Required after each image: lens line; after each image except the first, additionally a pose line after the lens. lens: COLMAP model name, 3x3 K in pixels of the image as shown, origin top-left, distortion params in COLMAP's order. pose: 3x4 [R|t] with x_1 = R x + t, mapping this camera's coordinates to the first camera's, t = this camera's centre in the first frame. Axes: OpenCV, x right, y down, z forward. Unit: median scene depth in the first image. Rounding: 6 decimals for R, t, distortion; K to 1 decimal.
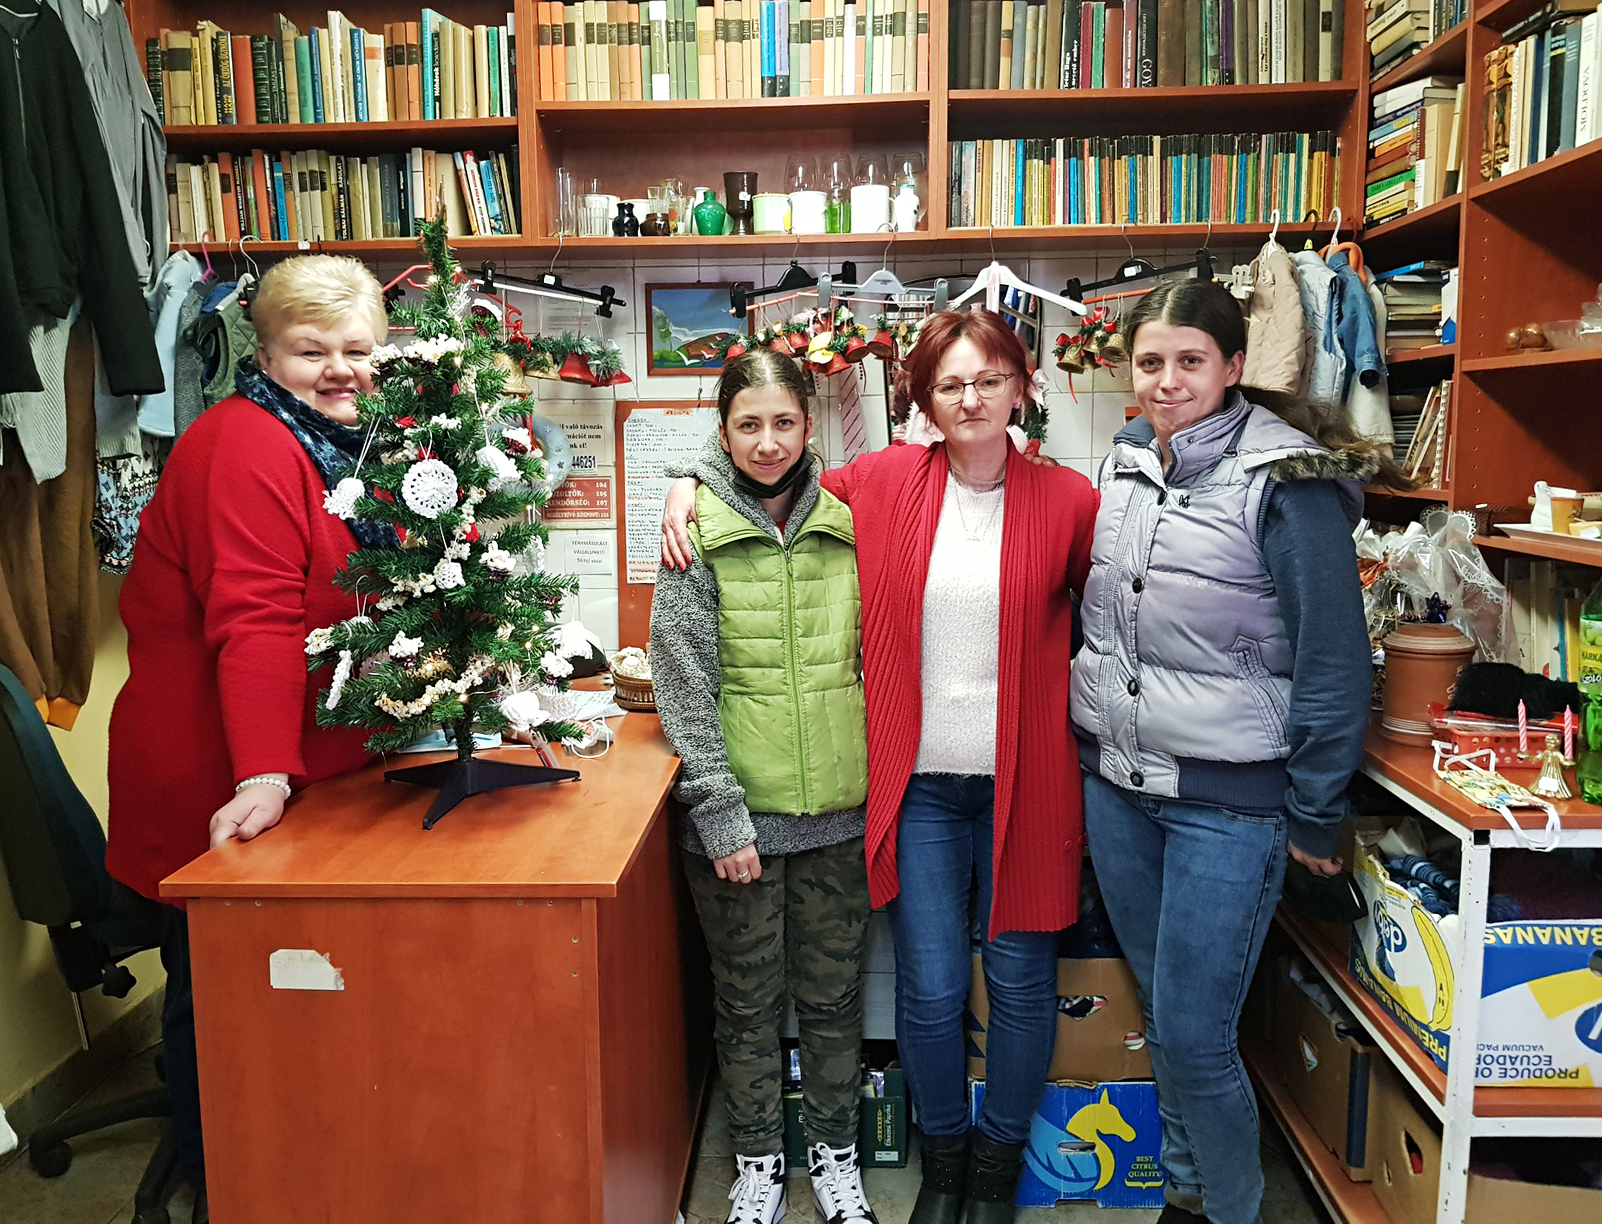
lens RADIAL K [[1279.2, 0, 801.0], [0, 1279.2, 612.0], [0, 0, 1]] dist [0.003287, -0.060372]
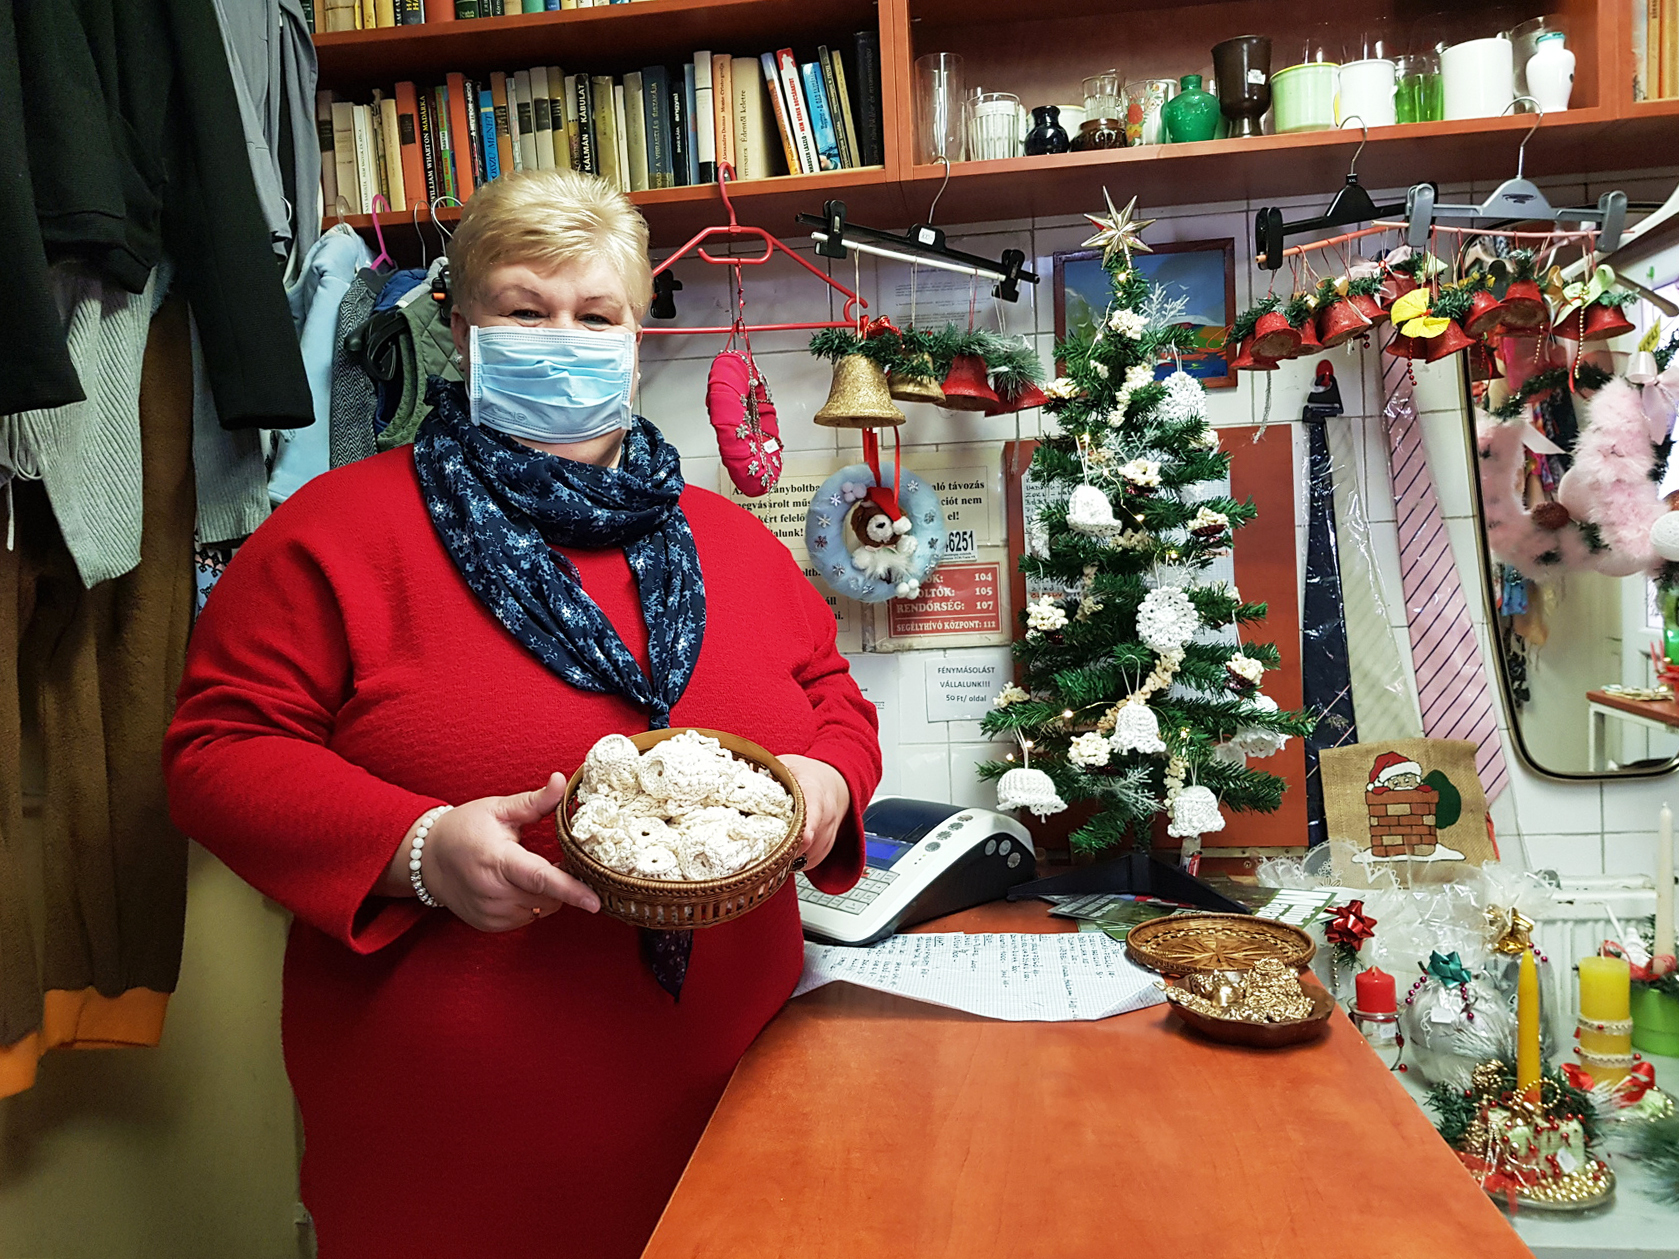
lens RADIAL K [[1377.5, 0, 839.5], [0, 1377.5, 629.5], [0, 0, 1]] dist [0.108740, -0.215601]
pose [[0.993870, -0.032196, -0.105764, -0.173499], [0.023058, 0.995983, -0.086520, -0.018071], [0.108125, 0.083551, 0.990620, 0.356223]]
